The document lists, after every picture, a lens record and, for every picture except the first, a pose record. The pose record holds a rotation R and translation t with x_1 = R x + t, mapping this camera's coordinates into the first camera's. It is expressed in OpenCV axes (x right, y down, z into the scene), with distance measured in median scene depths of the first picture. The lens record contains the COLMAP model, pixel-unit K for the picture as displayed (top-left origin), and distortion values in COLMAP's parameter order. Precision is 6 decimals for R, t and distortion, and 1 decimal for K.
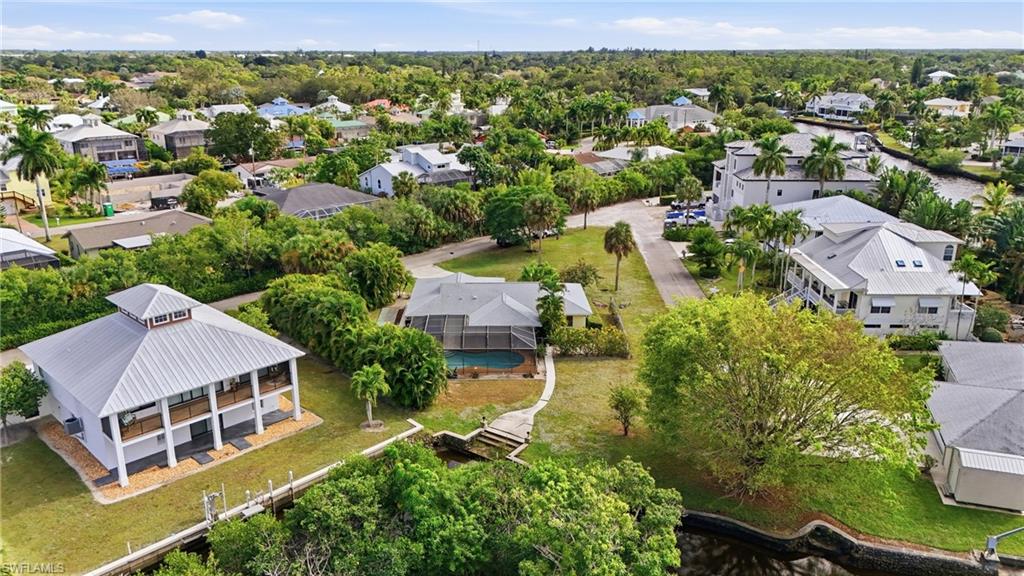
lens RADIAL K [[753.9, 0, 512.0], [0, 753.9, 288.0], [0, 0, 1]] dist [-0.002550, -0.003833]
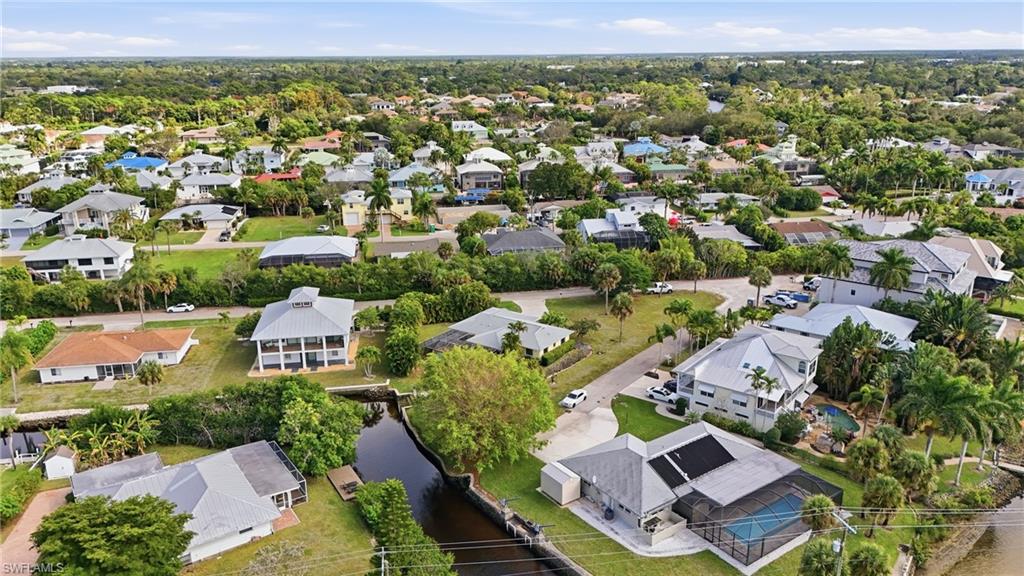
lens RADIAL K [[753.9, 0, 512.0], [0, 753.9, 288.0], [0, 0, 1]] dist [-0.002550, -0.003833]
pose [[0.788420, 0.167837, -0.591797, 0.983292], [-0.164131, 0.984577, 0.060569, -0.183762], [0.592836, 0.049378, 0.803808, -0.309207]]
